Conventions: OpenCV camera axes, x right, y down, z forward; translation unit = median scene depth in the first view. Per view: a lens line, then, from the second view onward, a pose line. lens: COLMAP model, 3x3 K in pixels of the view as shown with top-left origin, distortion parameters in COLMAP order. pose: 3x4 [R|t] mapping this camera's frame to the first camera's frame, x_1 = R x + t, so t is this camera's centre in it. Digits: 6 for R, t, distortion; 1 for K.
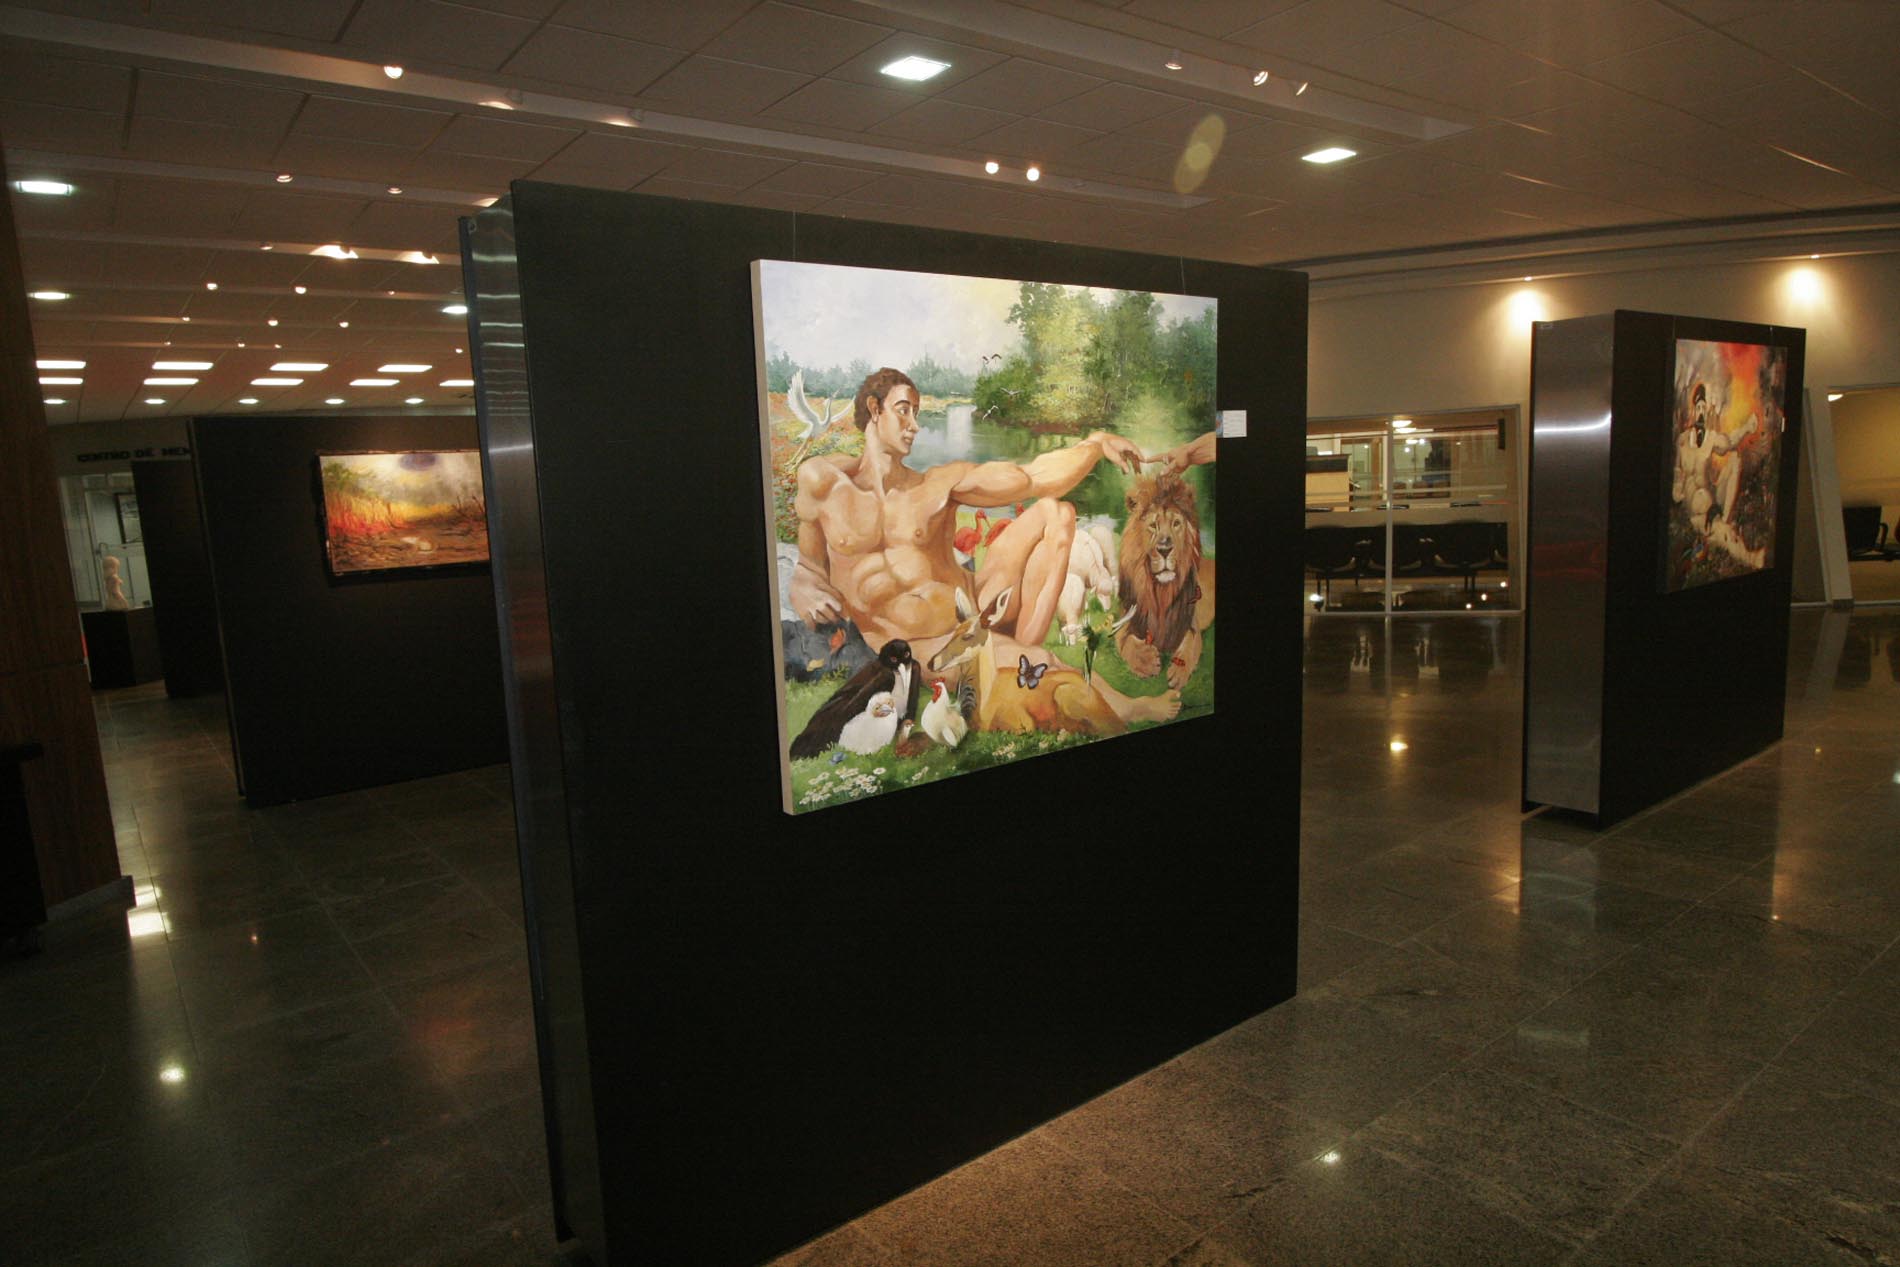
lens RADIAL K [[1151.3, 0, 960.8], [0, 1151.3, 641.3], [0, 0, 1]] dist [-0.010537, 0.006393]
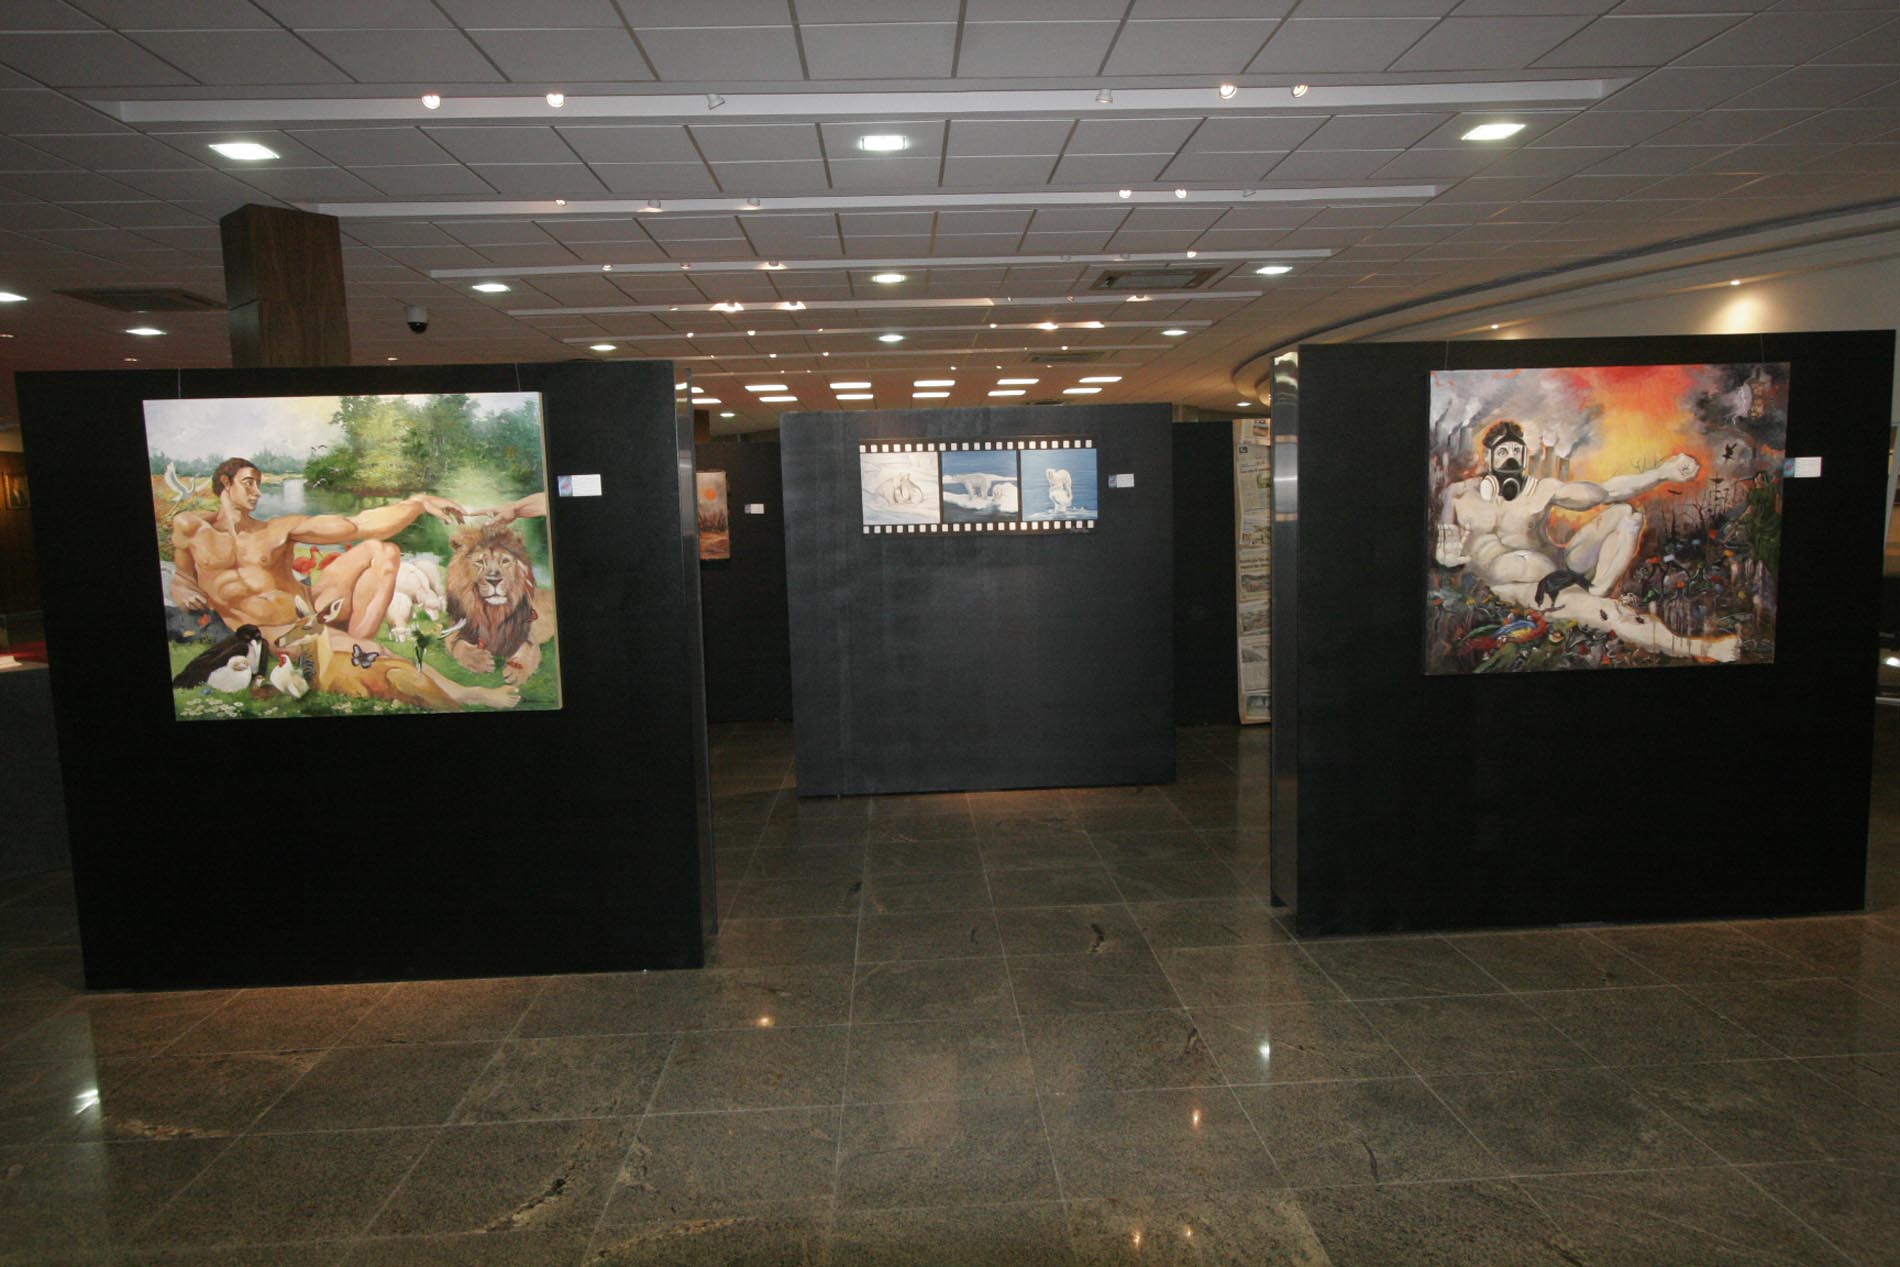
lens RADIAL K [[1241.0, 0, 955.6], [0, 1241.0, 644.2], [0, 0, 1]] dist [-0.006865, 0.015756]
pose [[0.814896, 0.087906, -0.572902, 1.600538], [-0.094757, 0.995339, 0.017942, -0.090343], [0.571809, 0.039666, 0.819427, 0.132282]]
